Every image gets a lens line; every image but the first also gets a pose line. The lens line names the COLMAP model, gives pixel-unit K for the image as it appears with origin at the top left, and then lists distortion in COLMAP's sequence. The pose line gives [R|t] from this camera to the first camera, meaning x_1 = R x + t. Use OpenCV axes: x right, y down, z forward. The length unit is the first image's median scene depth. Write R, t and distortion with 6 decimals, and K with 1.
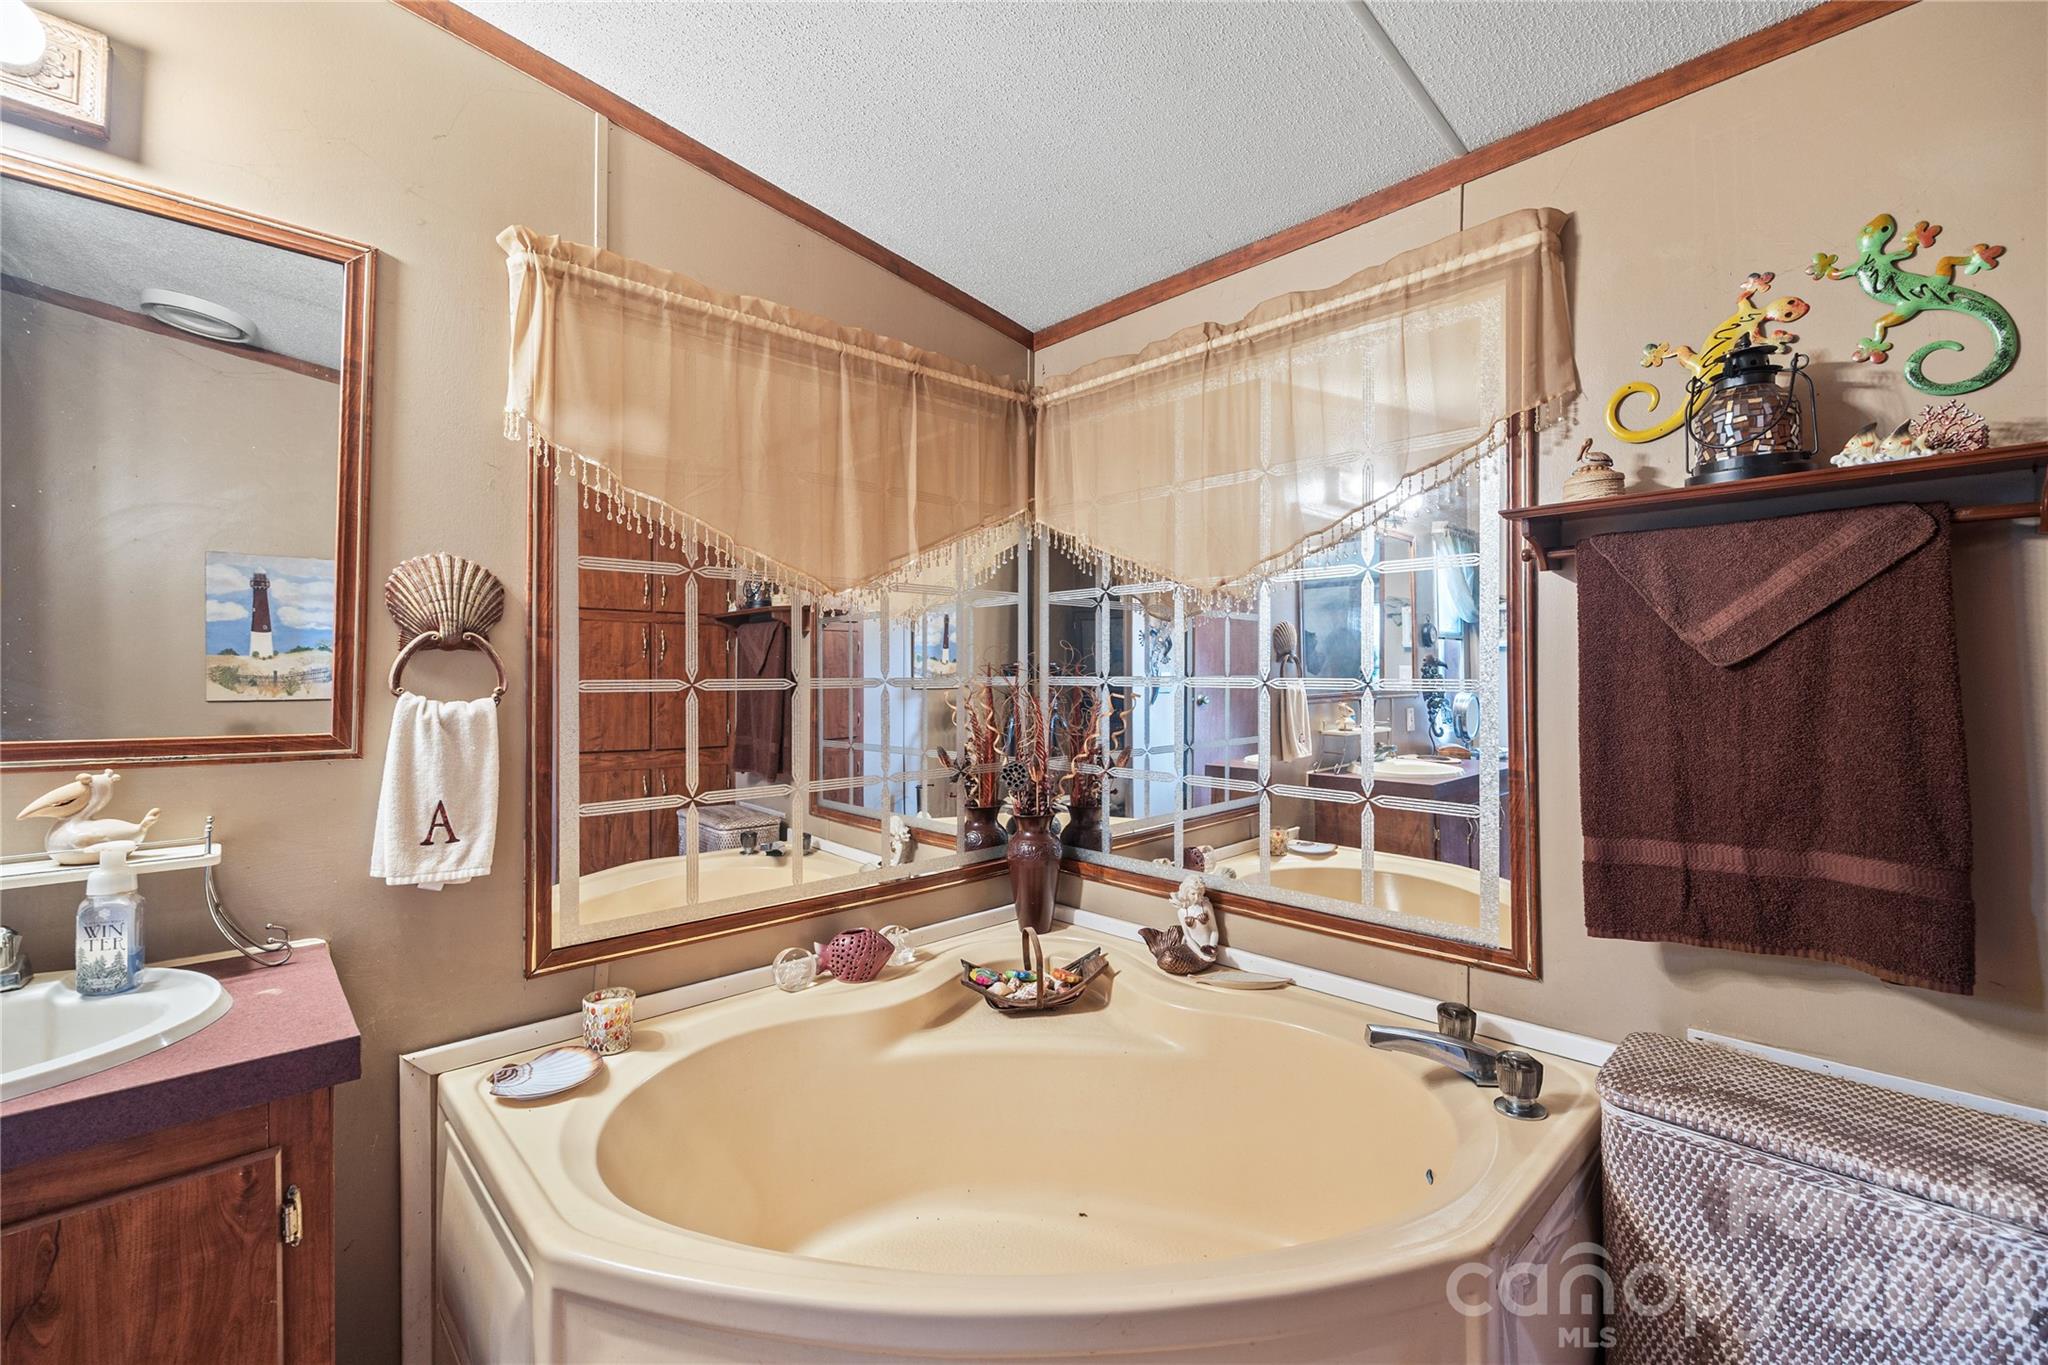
lens RADIAL K [[818.0, 0, 1032.2], [0, 818.0, 679.2], [0, 0, 1]] dist [0.009223, -0.000959]
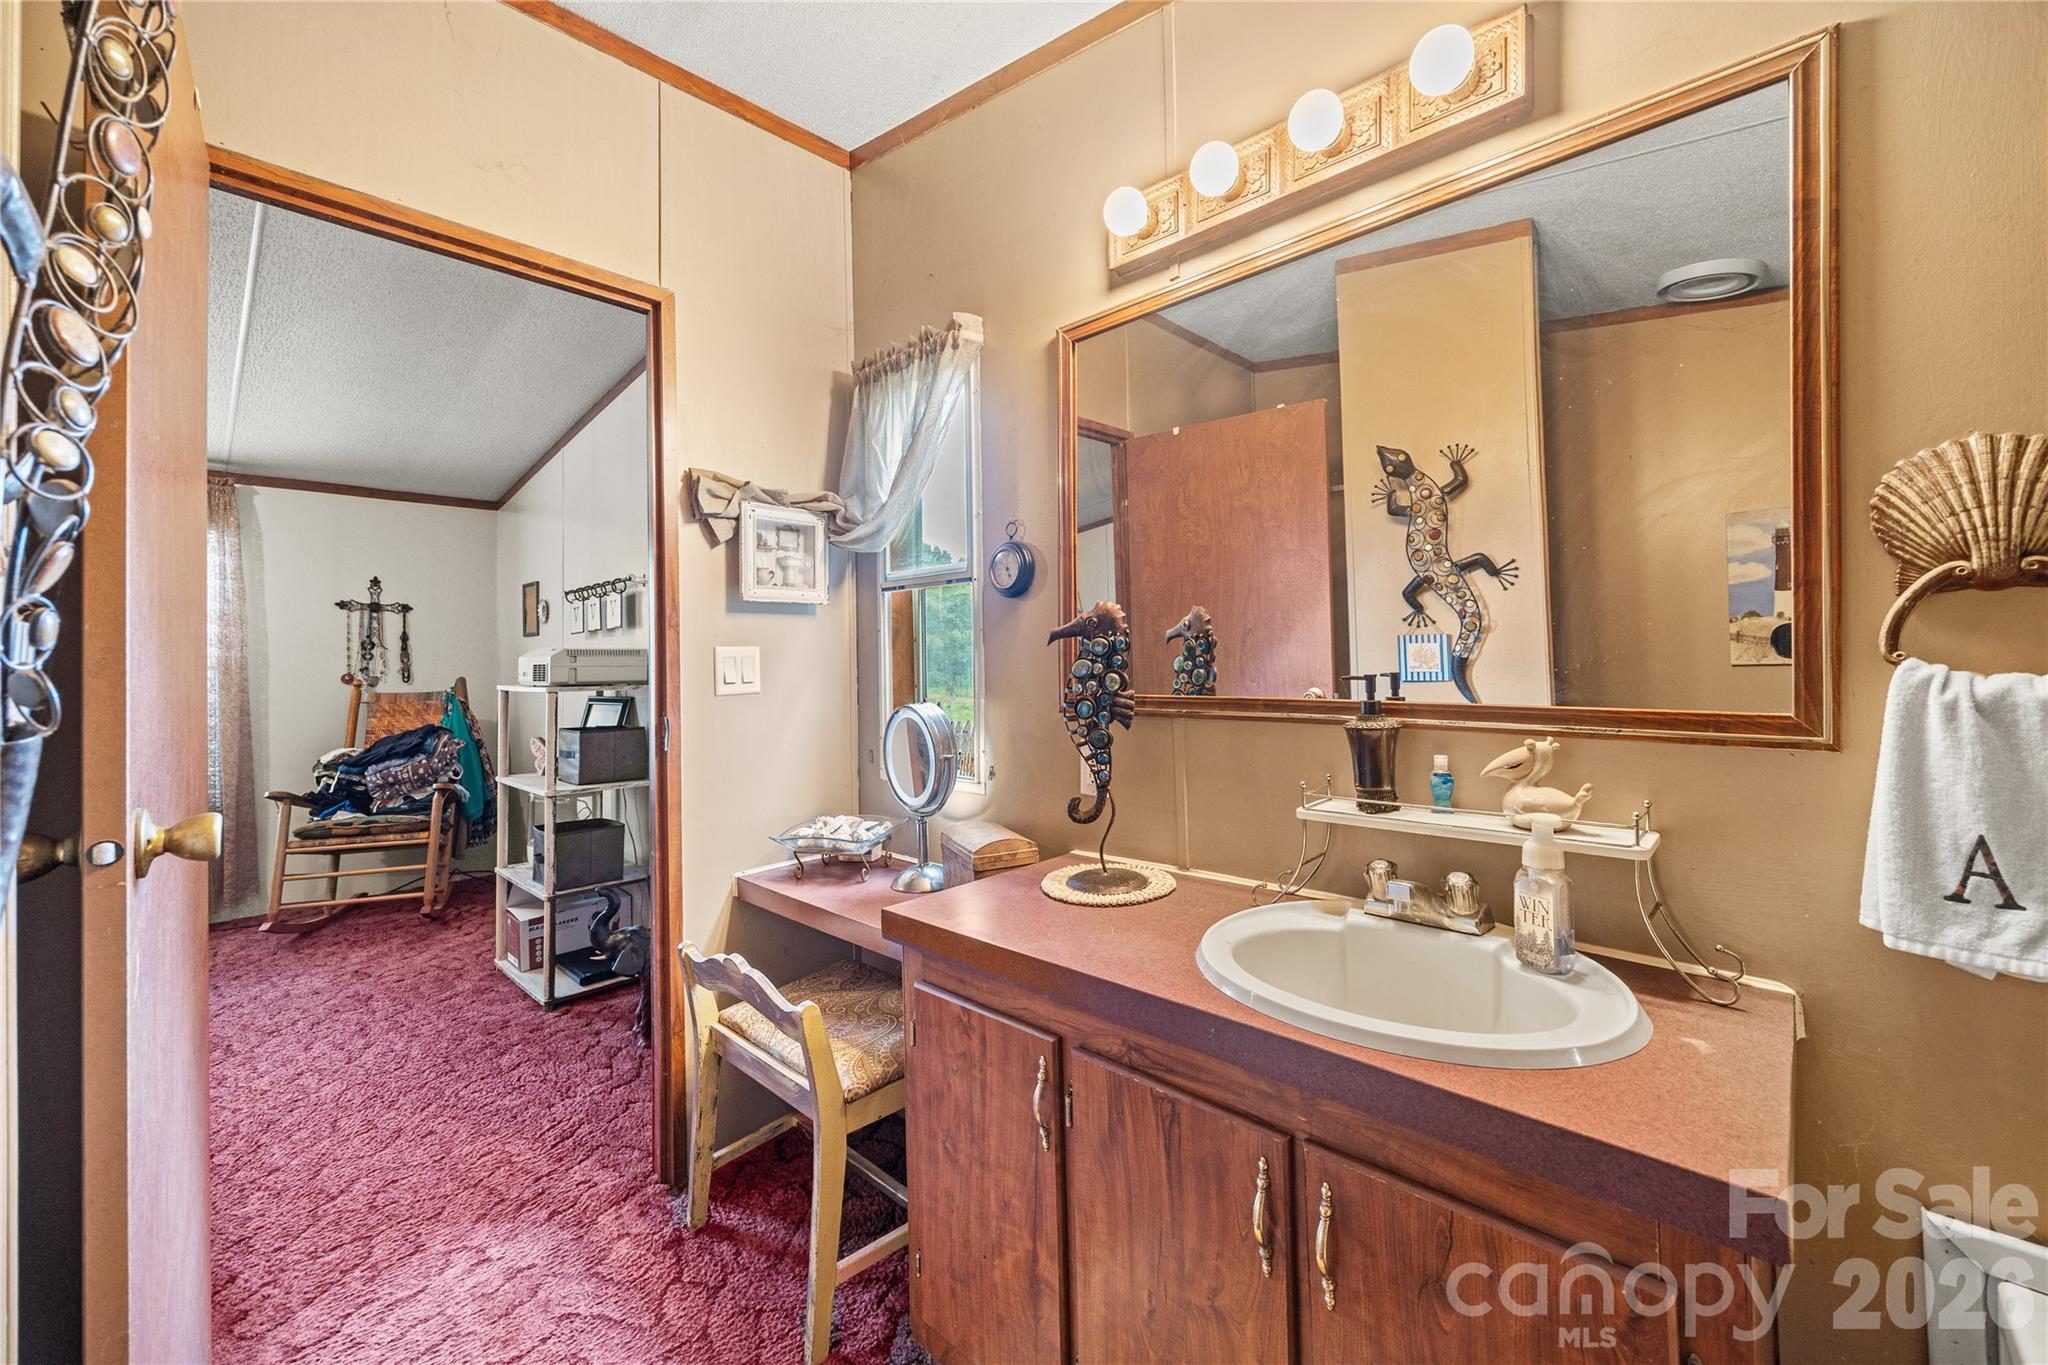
lens RADIAL K [[818.0, 0, 986.3], [0, 818.0, 644.7], [0, 0, 1]] dist [0.009223, -0.000959]
pose [[0.028630, -0.017750, -0.999432, -0.123975], [0.020796, 0.999636, -0.017158, 0.001028], [0.999374, -0.020293, 0.028989, 0.247065]]
